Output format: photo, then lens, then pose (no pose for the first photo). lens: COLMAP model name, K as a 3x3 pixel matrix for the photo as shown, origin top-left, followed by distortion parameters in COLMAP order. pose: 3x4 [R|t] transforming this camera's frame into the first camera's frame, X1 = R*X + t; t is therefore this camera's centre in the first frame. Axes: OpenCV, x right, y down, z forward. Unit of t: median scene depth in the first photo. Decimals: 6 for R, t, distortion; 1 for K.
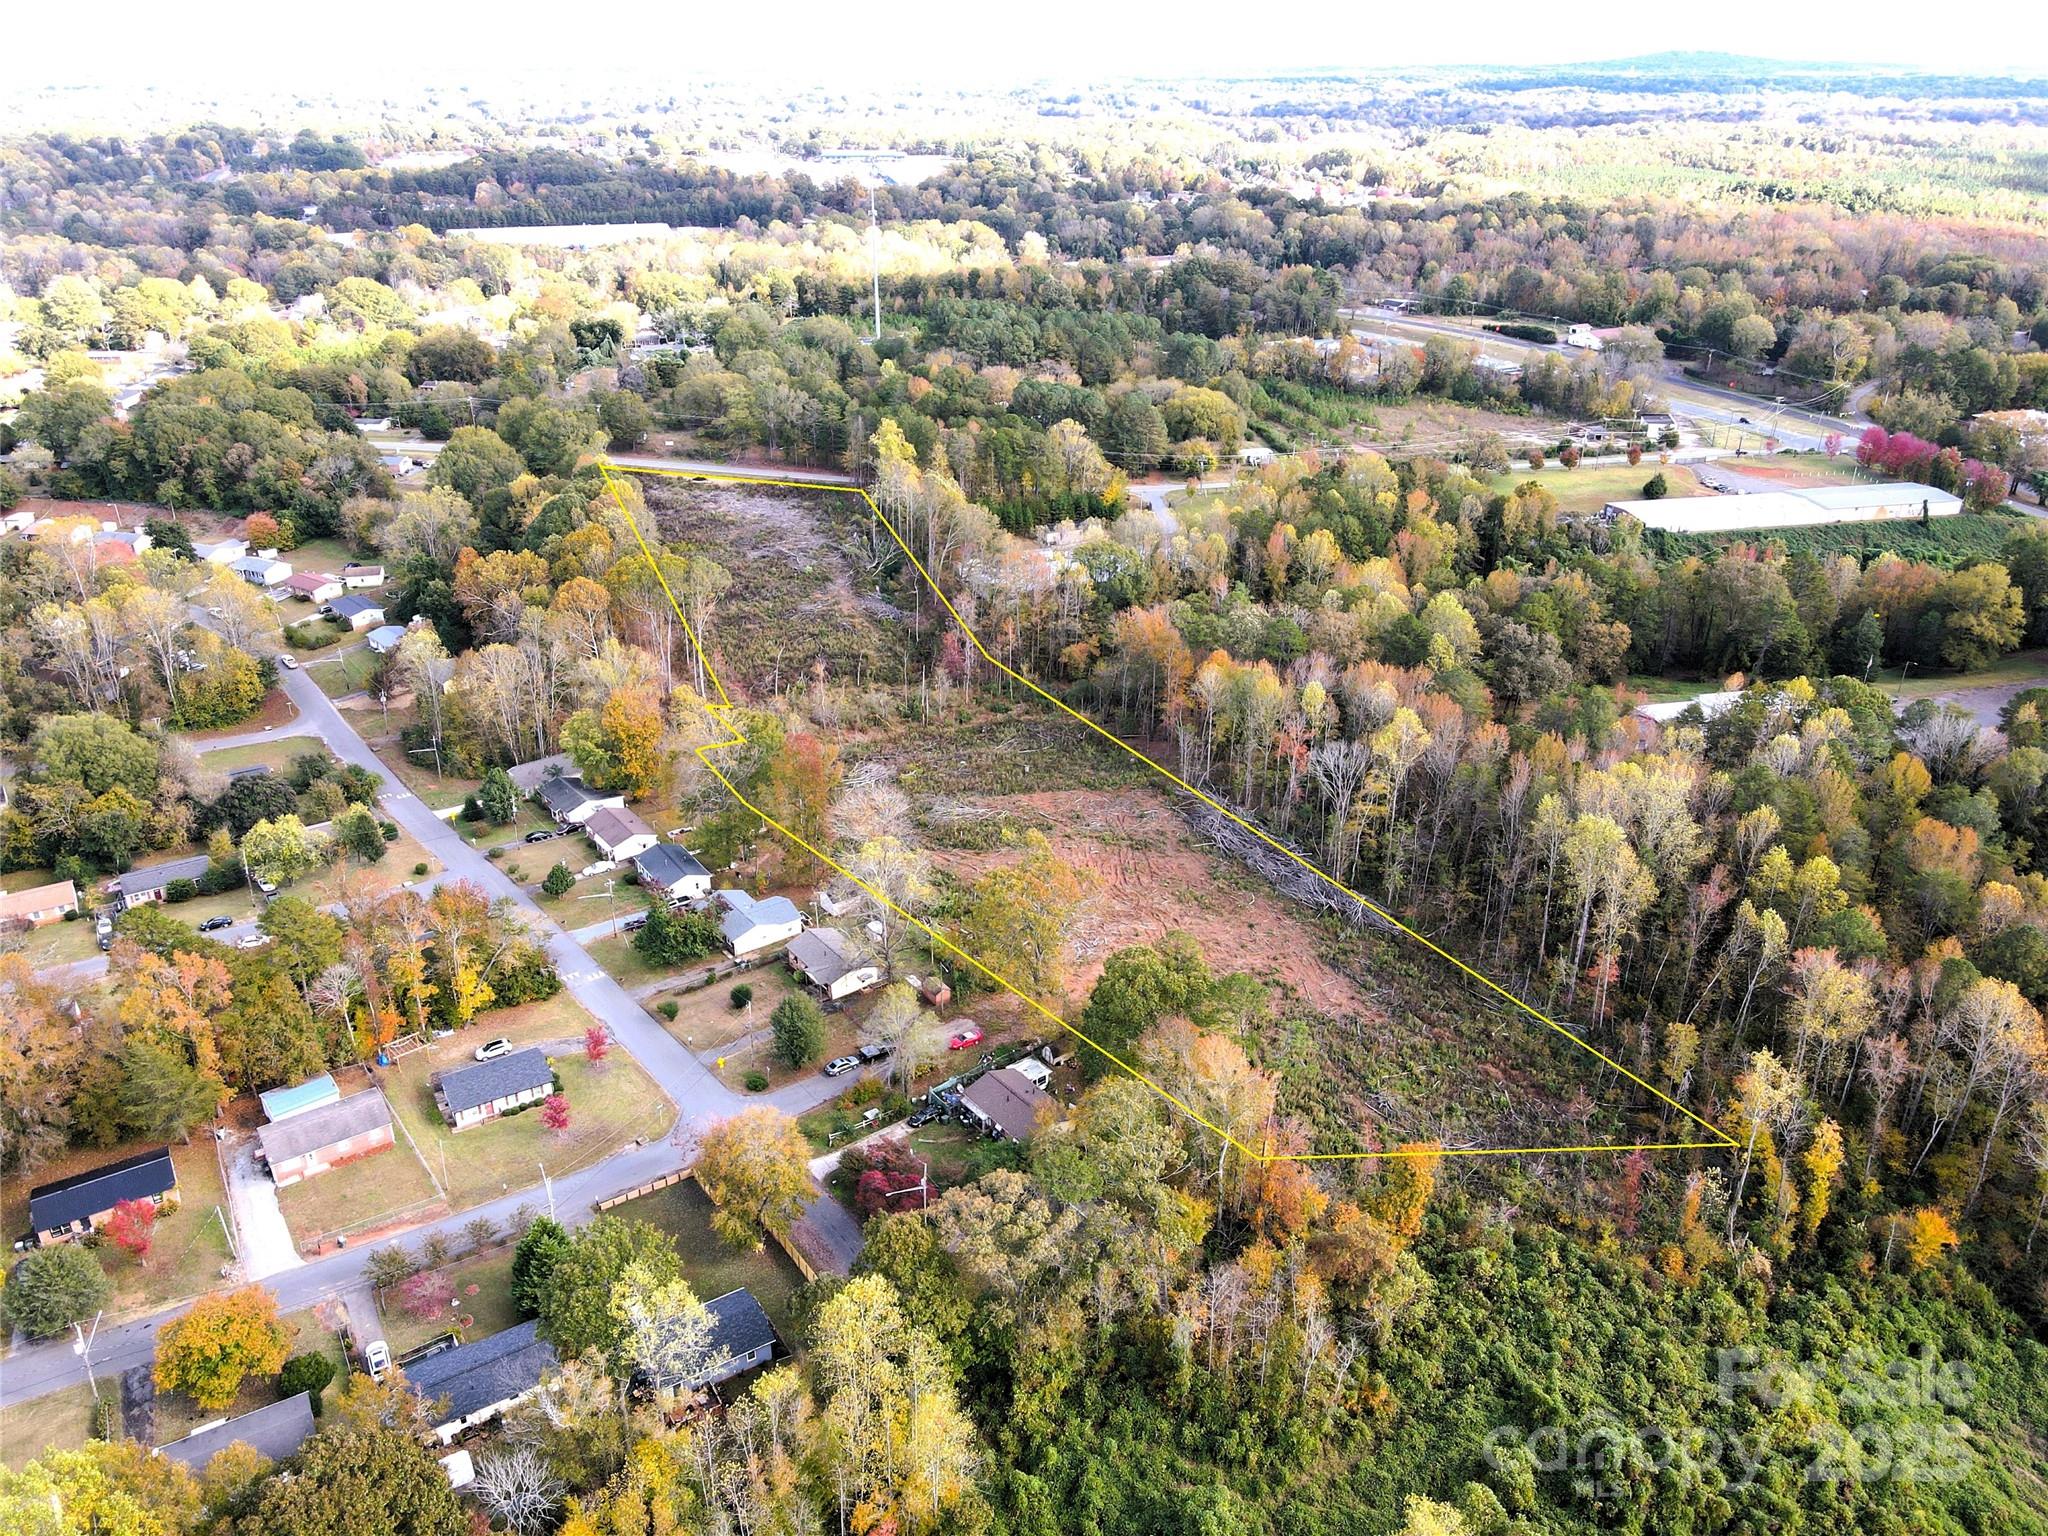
lens RADIAL K [[1493.8, 0, 1024.0], [0, 1493.8, 768.0], [0, 0, 1]] dist [-0.000108, 0.022980]
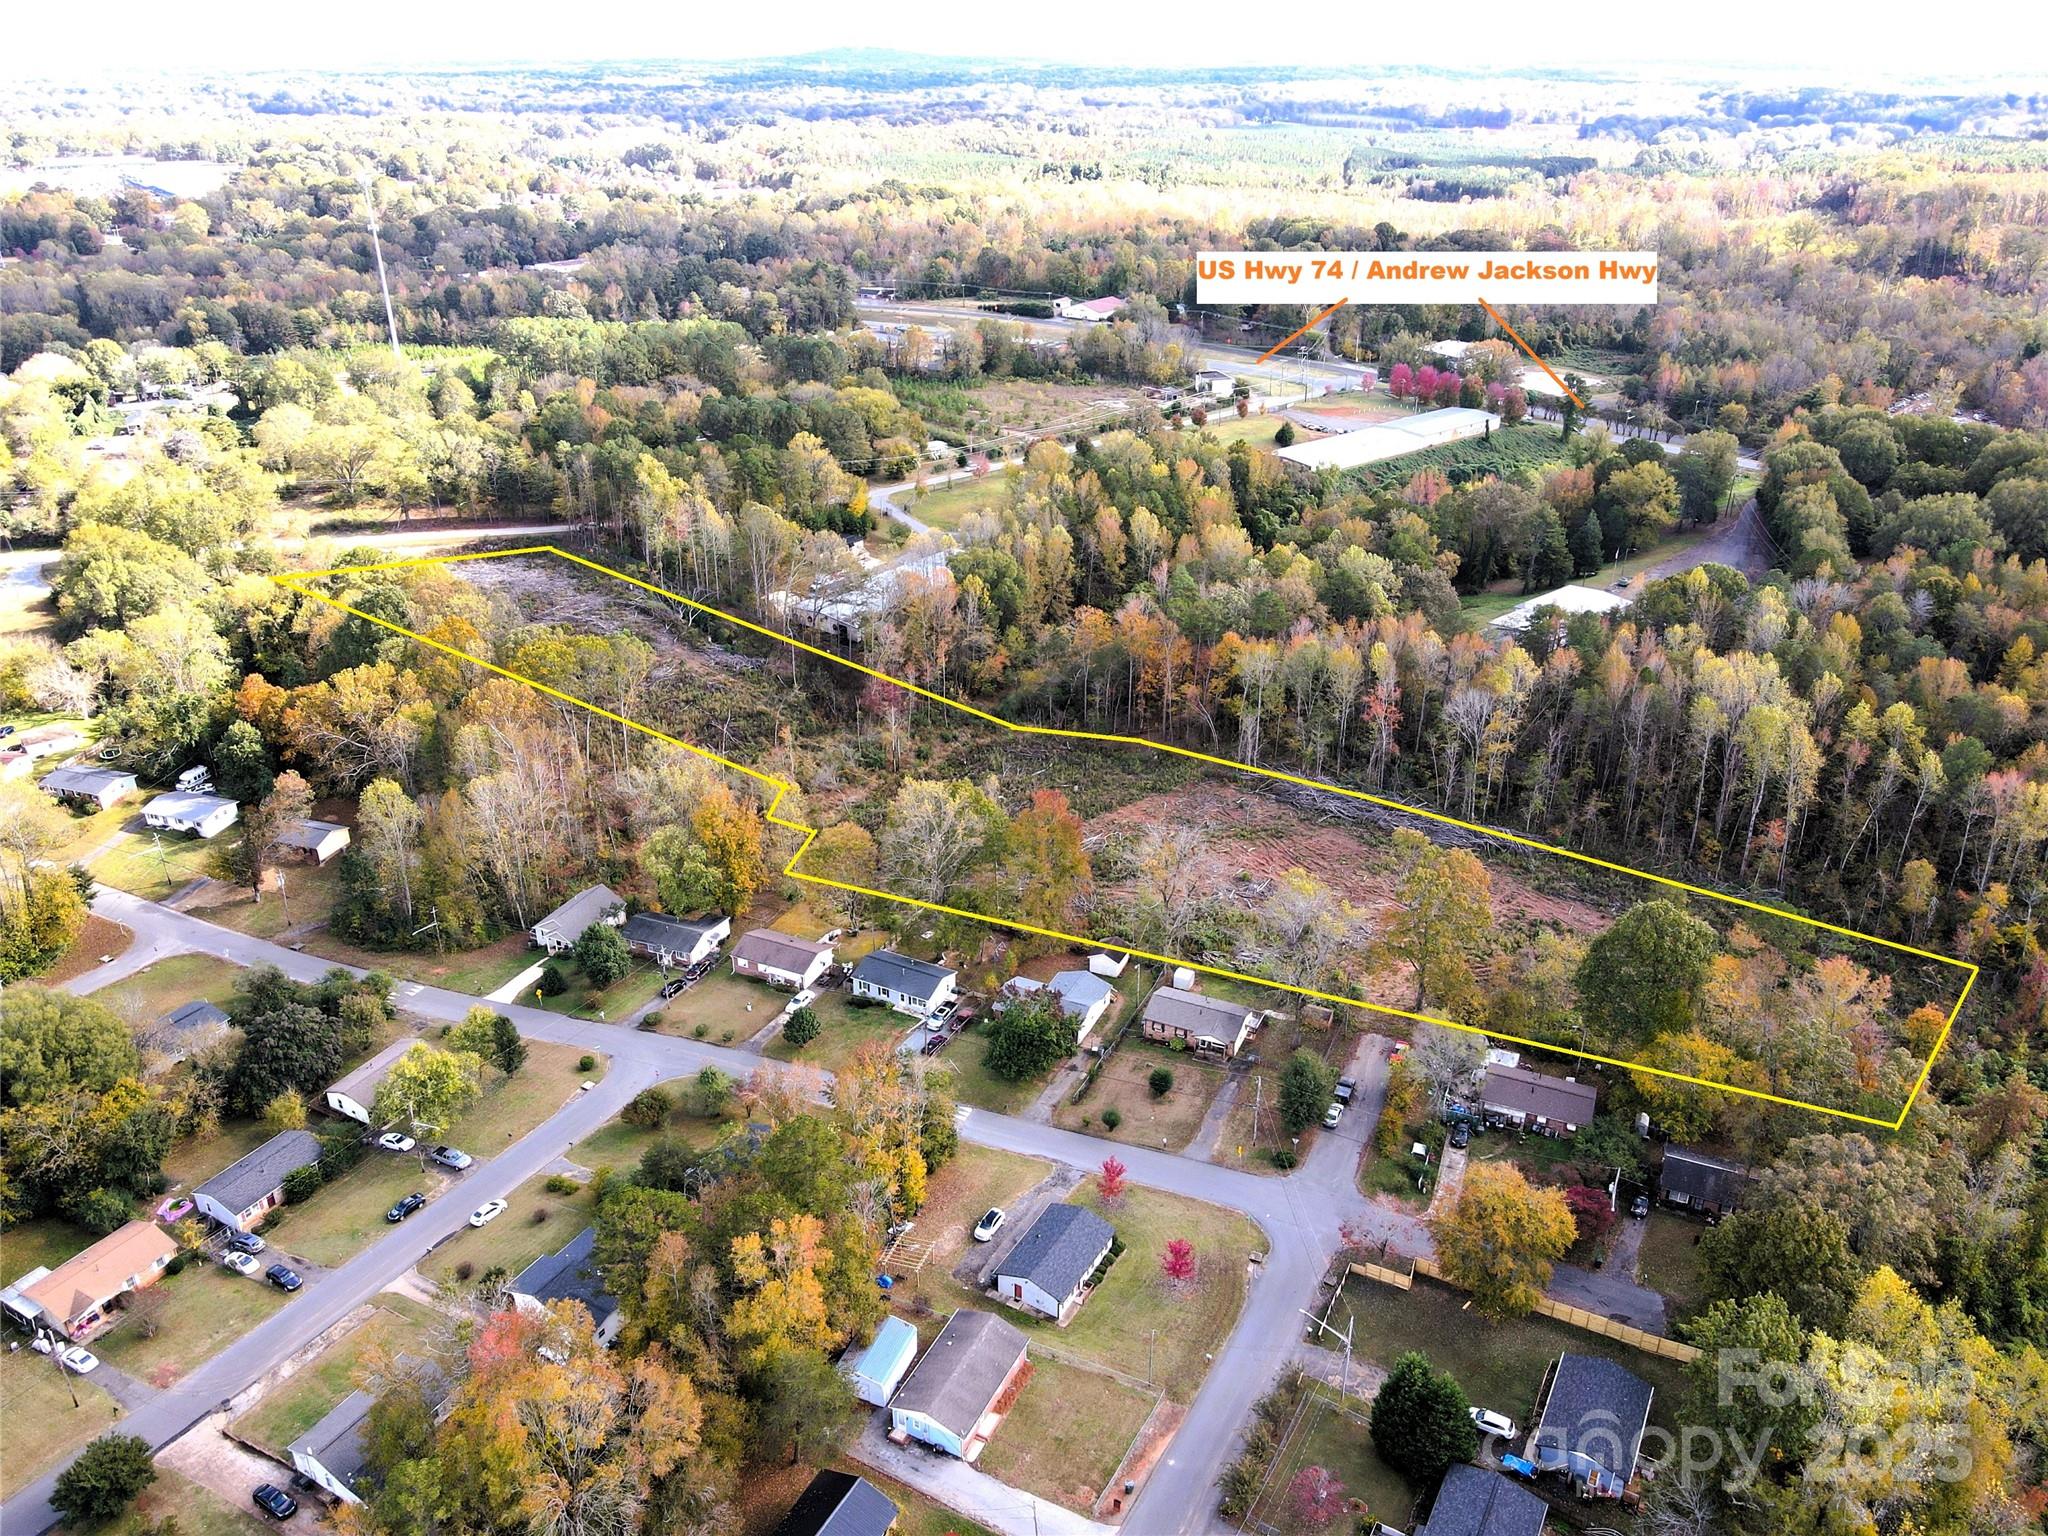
lens RADIAL K [[1493.8, 0, 1024.0], [0, 1493.8, 768.0], [0, 0, 1]] dist [-0.000108, 0.022980]
pose [[0.882100, -0.207290, 0.423001, -0.303736], [0.206005, 0.977307, 0.049334, -0.046941], [-0.423628, 0.043623, 0.904785, 0.106641]]
